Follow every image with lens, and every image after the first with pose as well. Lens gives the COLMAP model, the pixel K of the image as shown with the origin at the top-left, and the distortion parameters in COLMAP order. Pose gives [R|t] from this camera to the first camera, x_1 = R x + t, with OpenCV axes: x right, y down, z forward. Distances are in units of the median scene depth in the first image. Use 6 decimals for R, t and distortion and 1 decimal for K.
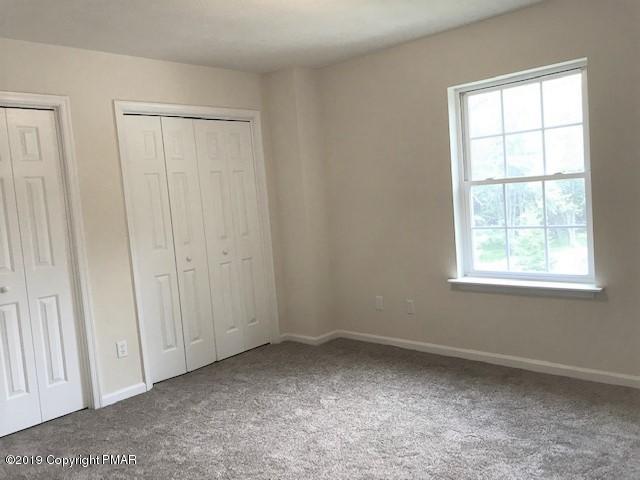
lens RADIAL K [[521.2, 0, 320.0], [0, 521.2, 240.0], [0, 0, 1]] dist [0.004788, -0.001412]
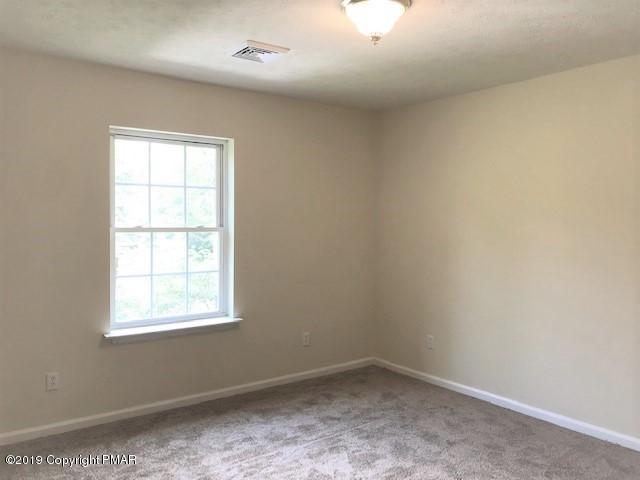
lens RADIAL K [[521.2, 0, 320.0], [0, 521.2, 240.0], [0, 0, 1]] dist [0.004788, -0.001412]
pose [[0.177462, 0.041330, 0.983259, -0.612672], [0.072271, 0.995873, -0.054904, -0.012140], [-0.981470, 0.080804, 0.173742, 0.506695]]
